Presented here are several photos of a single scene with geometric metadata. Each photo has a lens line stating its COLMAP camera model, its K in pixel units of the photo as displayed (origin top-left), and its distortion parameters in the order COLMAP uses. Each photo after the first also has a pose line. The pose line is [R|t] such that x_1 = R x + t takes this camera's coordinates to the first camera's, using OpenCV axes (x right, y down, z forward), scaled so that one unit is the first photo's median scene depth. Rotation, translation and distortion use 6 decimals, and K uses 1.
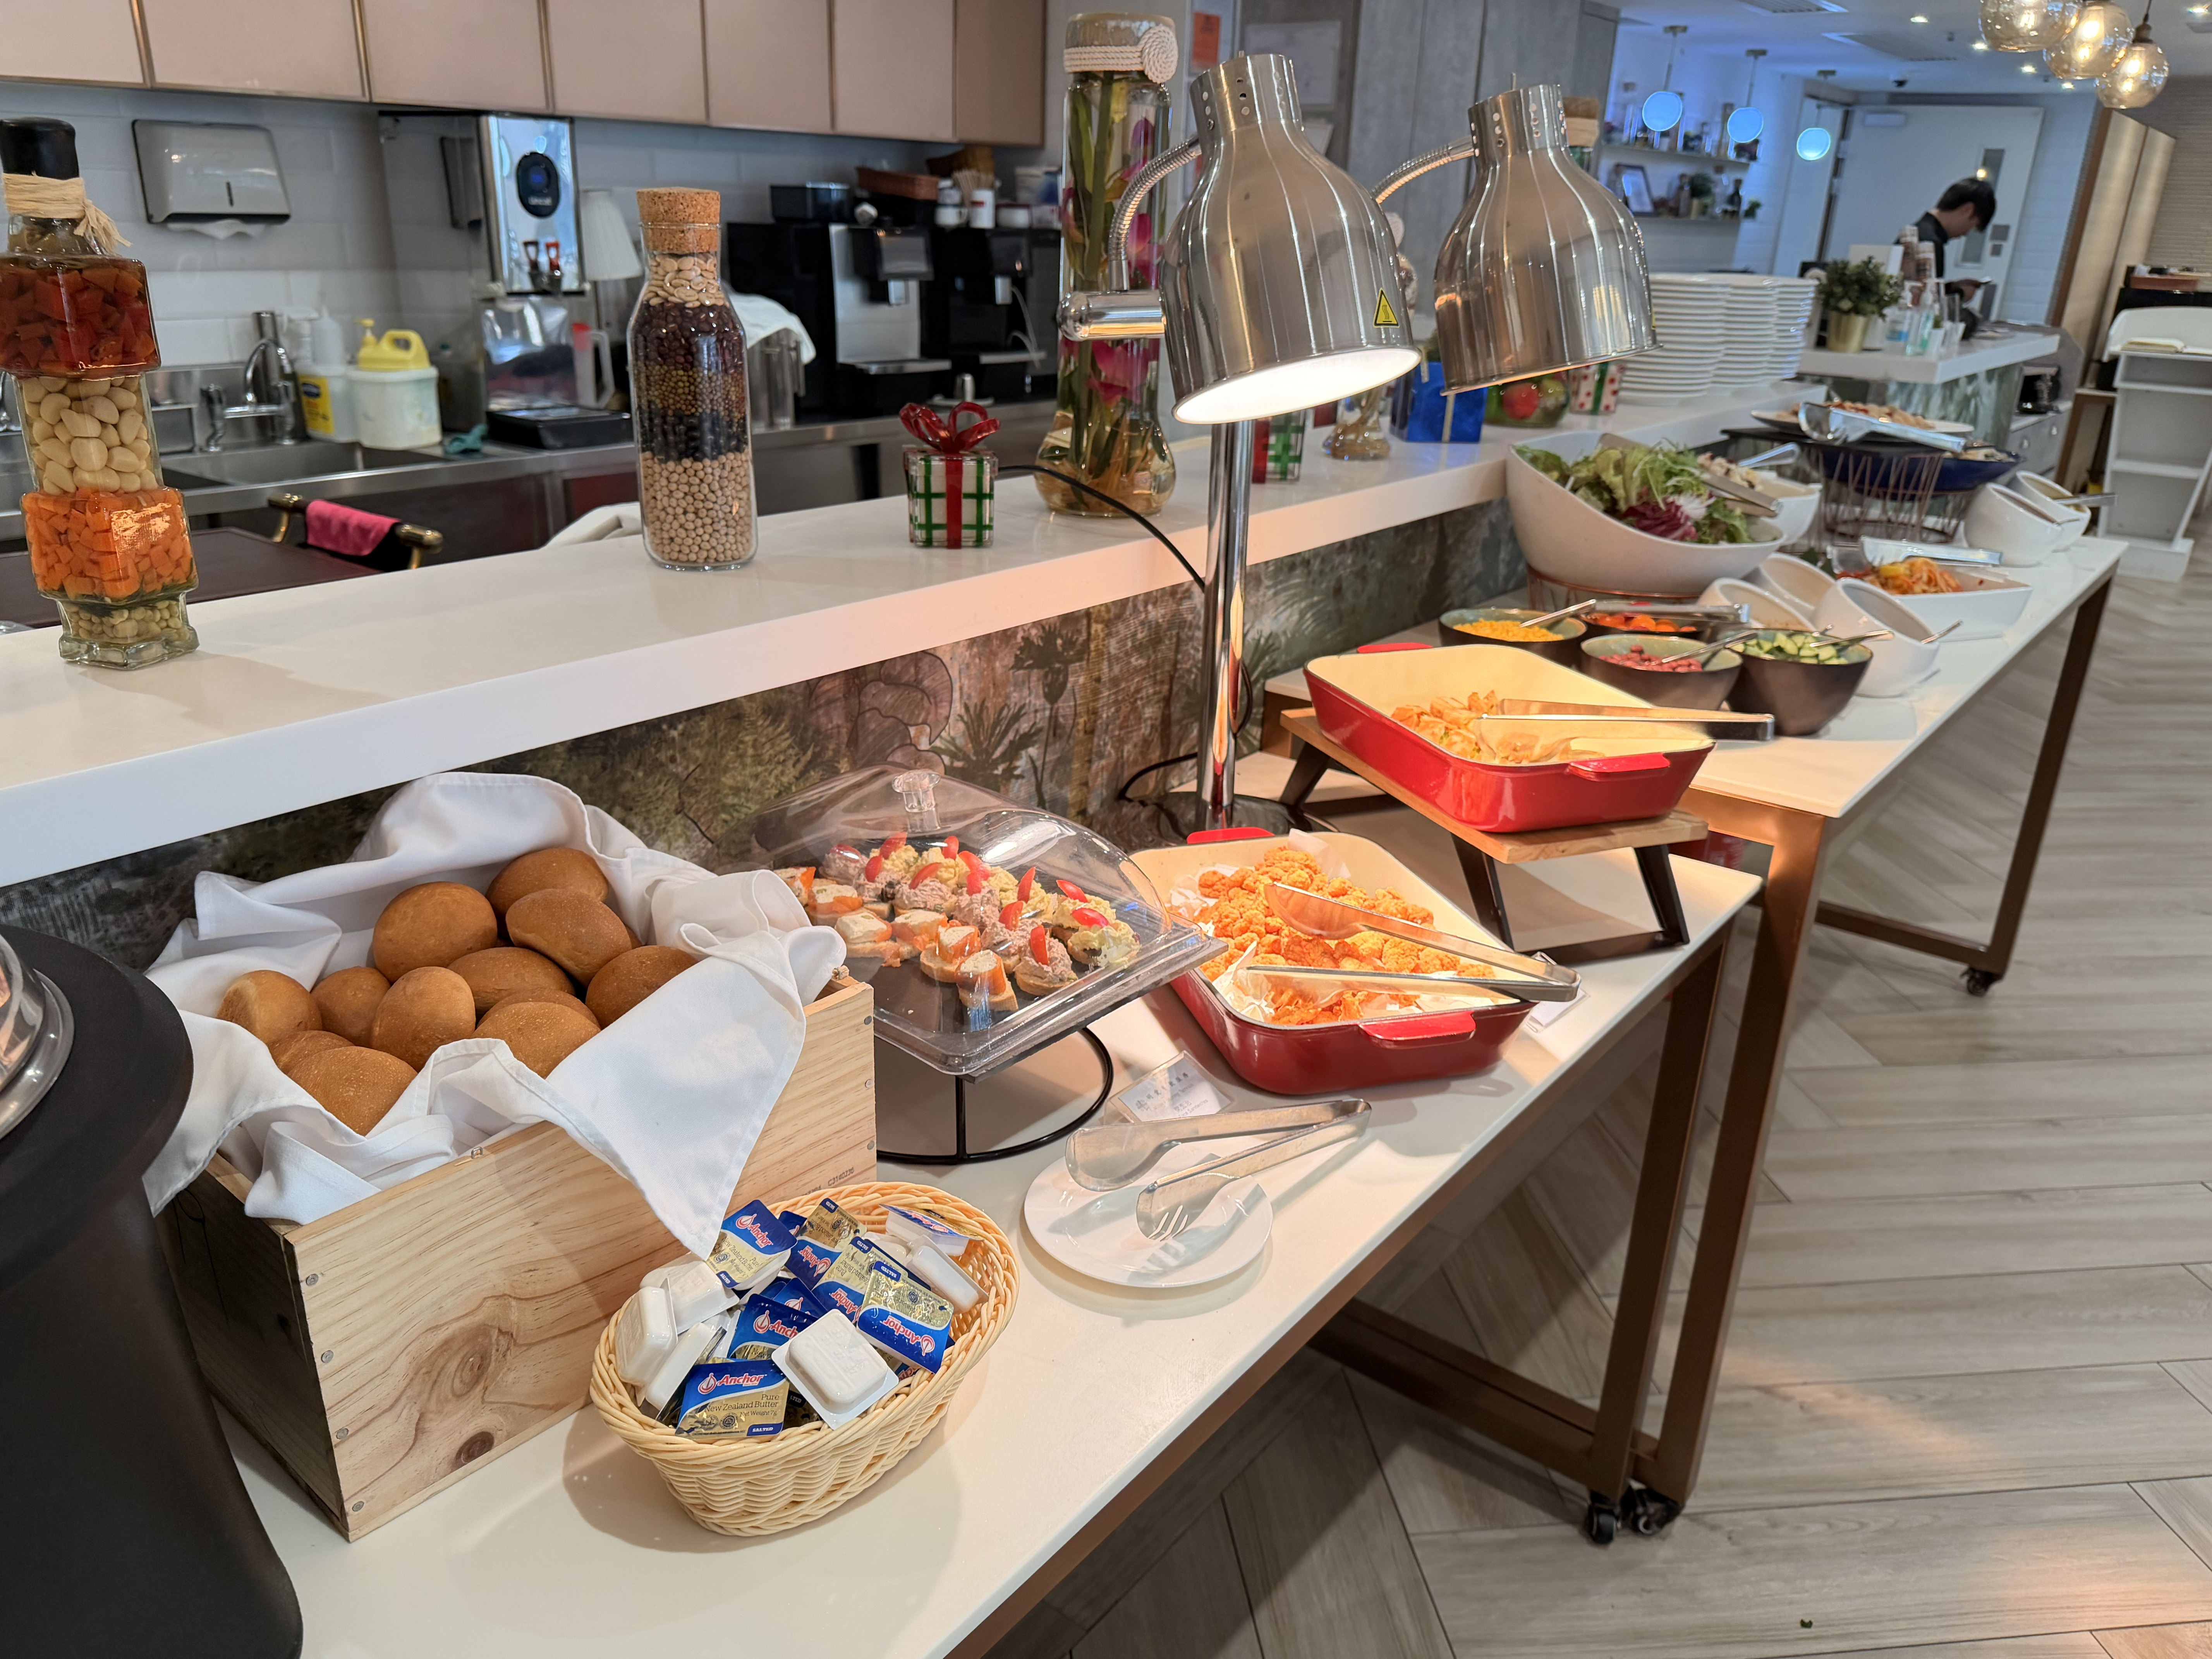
lens RADIAL K [[1540.6, 0, 1106.0], [0, 1540.6, 829.5], [0, 0, 1]] dist [-0.026207, 0.002403]
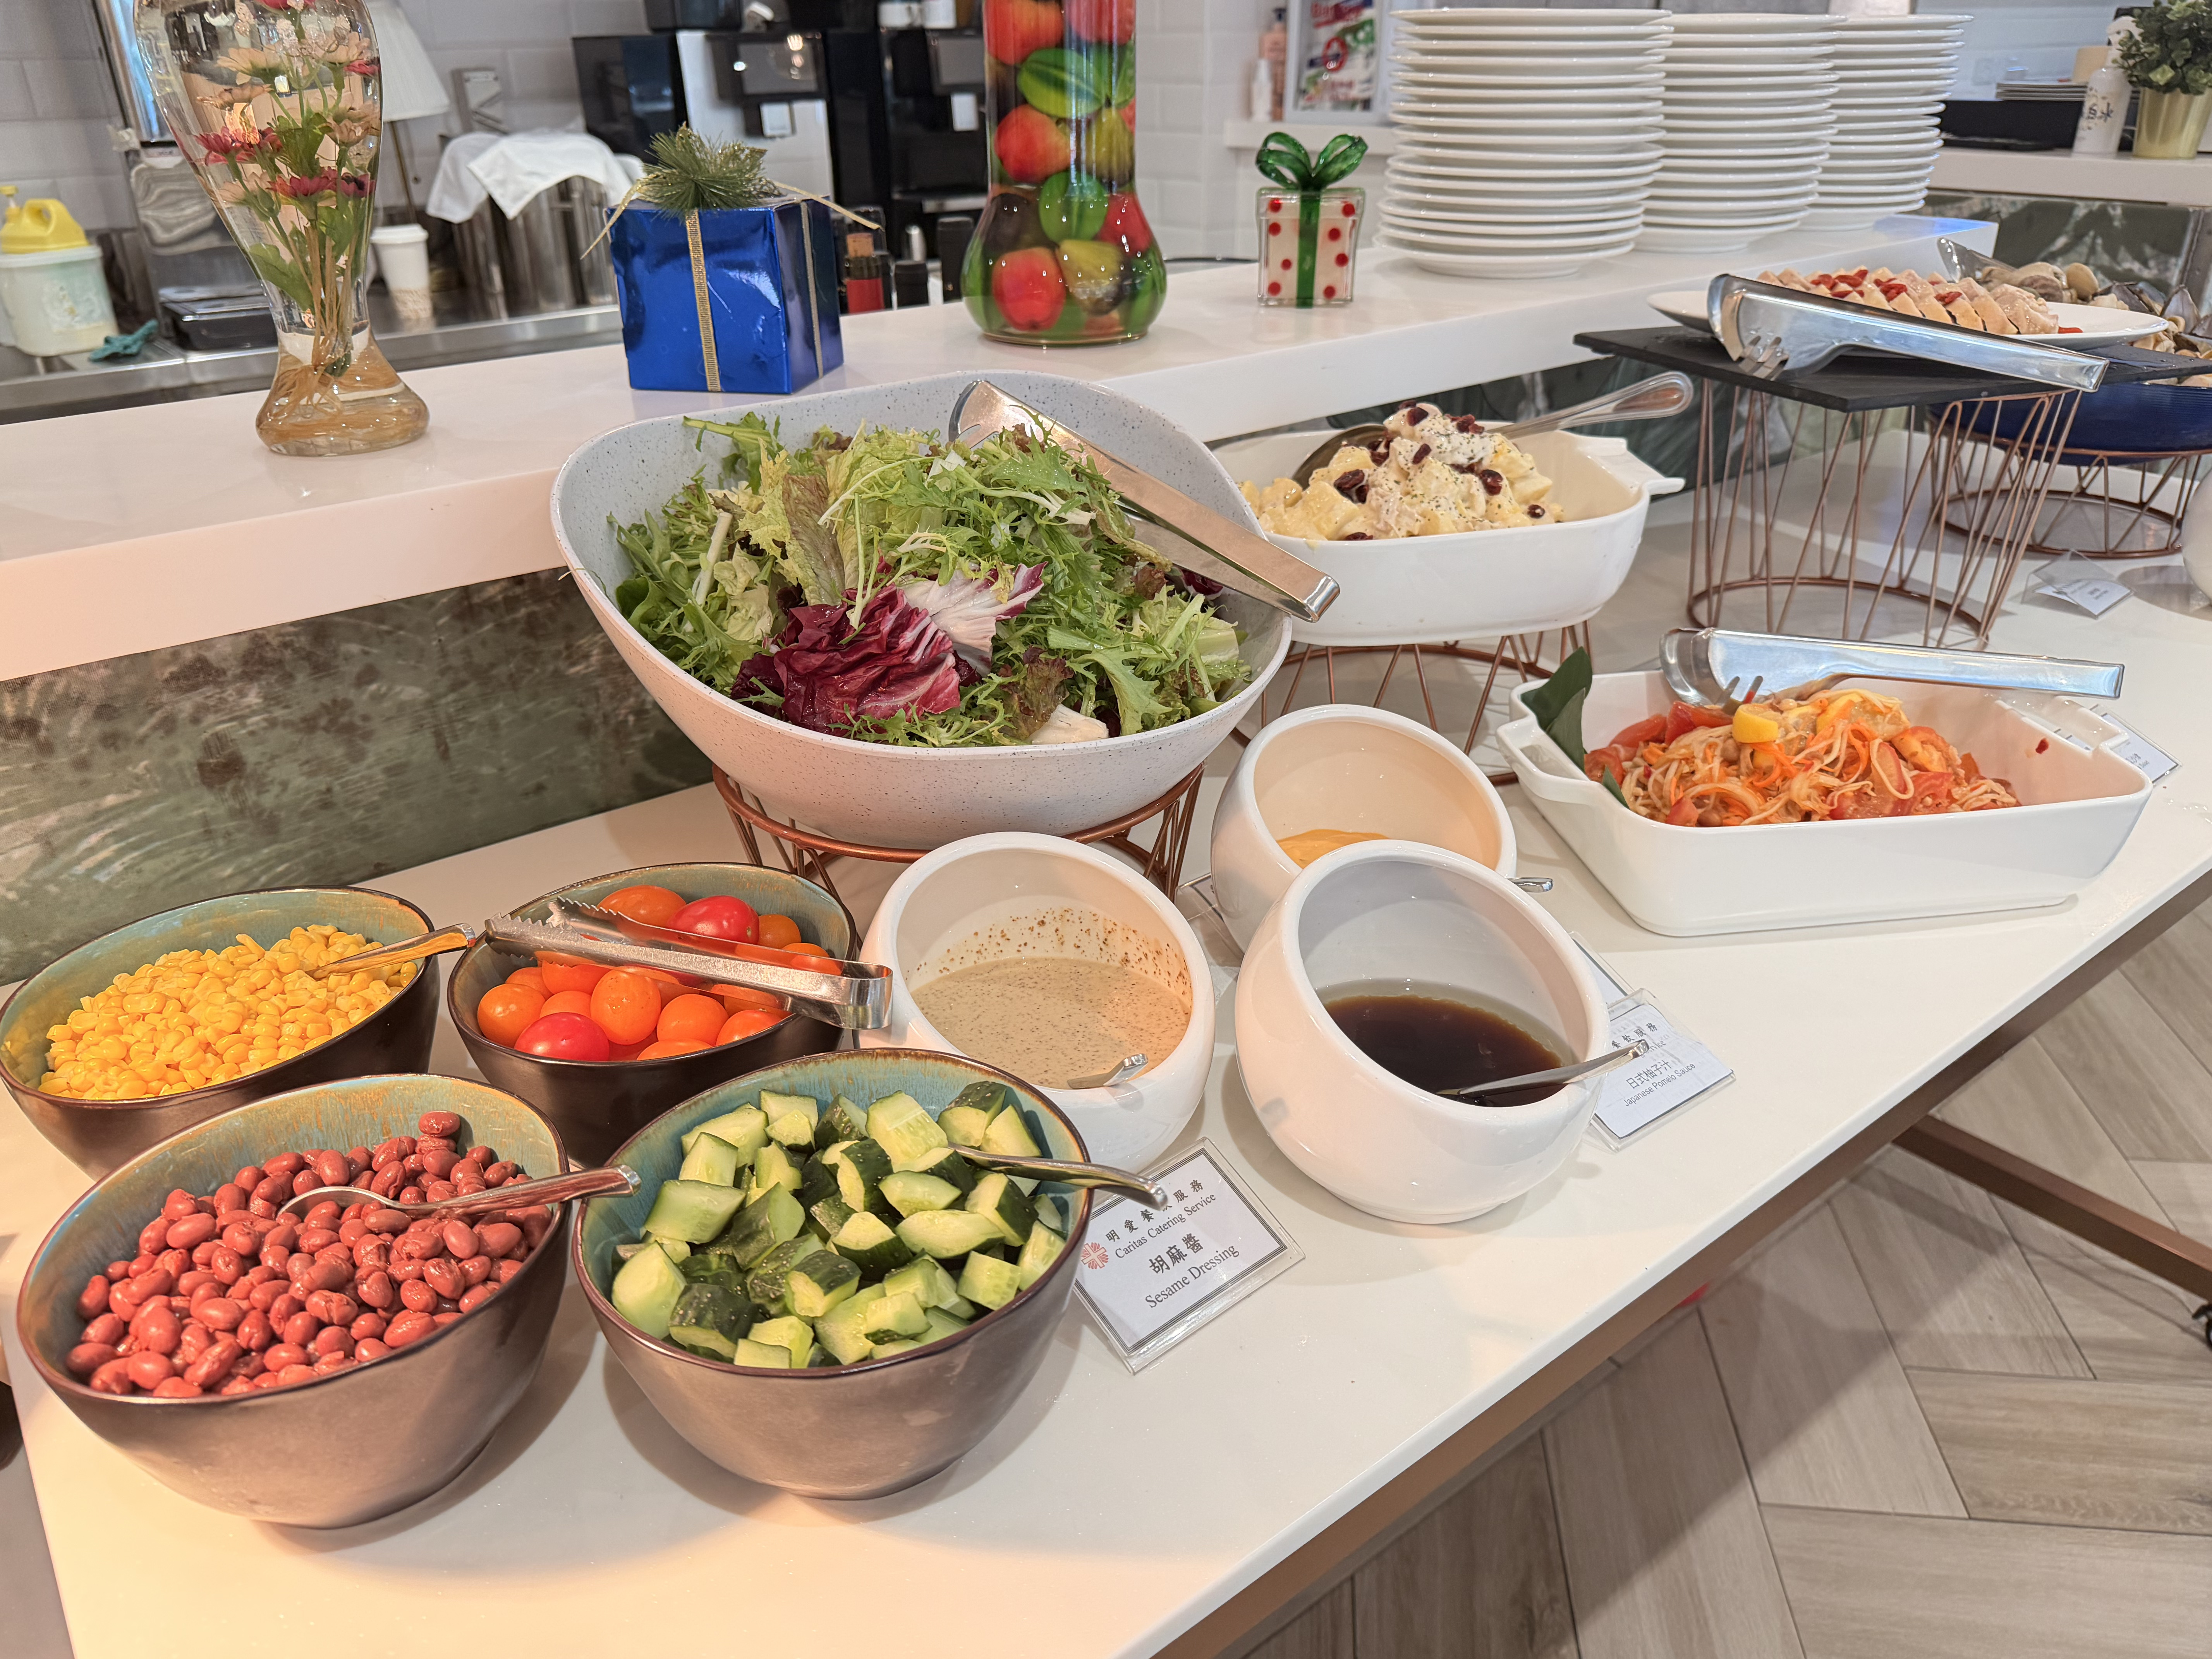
lens RADIAL K [[1540.6, 0, 1106.0], [0, 1540.6, 829.5], [0, 0, 1]] dist [-0.026207, 0.002403]
pose [[0.968980, 0.068617, -0.237421, 0.274393], [-0.046139, 0.994019, 0.098977, -0.106664], [0.242792, -0.084953, 0.966351, 0.352983]]
